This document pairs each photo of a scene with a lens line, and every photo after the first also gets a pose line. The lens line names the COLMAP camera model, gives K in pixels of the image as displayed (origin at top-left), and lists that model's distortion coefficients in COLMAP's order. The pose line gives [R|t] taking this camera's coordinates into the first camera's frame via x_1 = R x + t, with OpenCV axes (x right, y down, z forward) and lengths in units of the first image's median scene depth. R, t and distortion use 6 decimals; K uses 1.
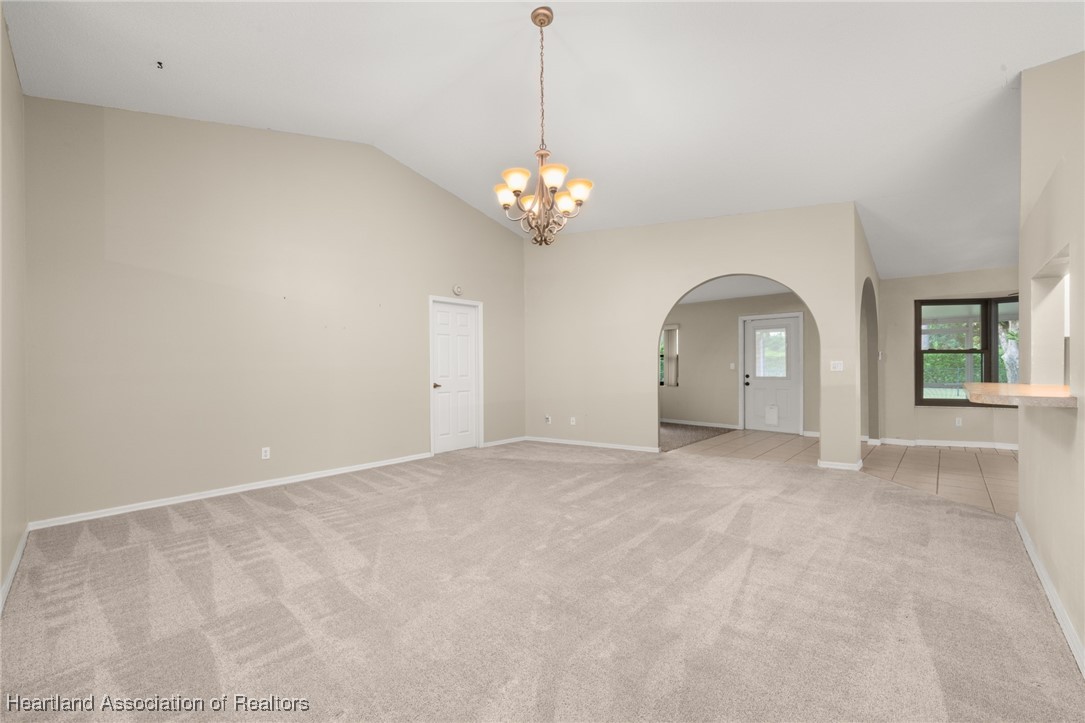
lens RADIAL K [[429.7, 0, 542.5], [0, 429.7, 361.5], [0, 0, 1]] dist [-0.001231, -0.000104]
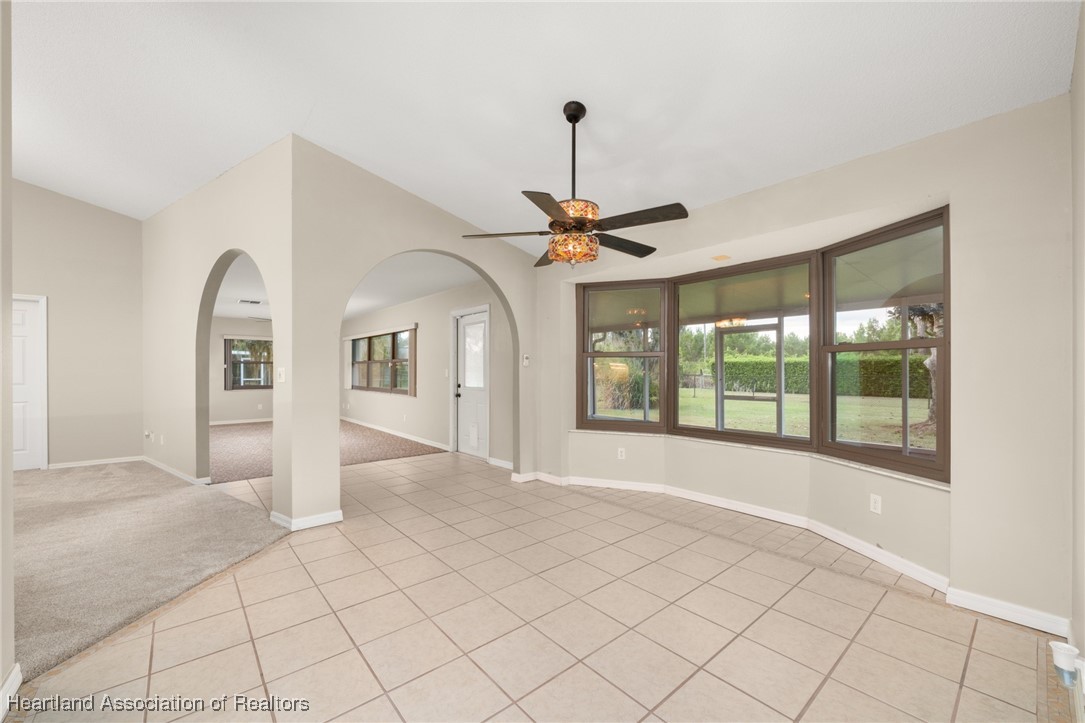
lens RADIAL K [[425.4, 0, 542.7], [0, 425.4, 371.1], [0, 0, 1]] dist [0.001128, 0.000134]
pose [[0.994083, 0.004378, -0.108538, 0.981664], [-0.002794, 0.999887, 0.014749, -0.007703], [0.108590, -0.014358, 0.993983, 0.301683]]
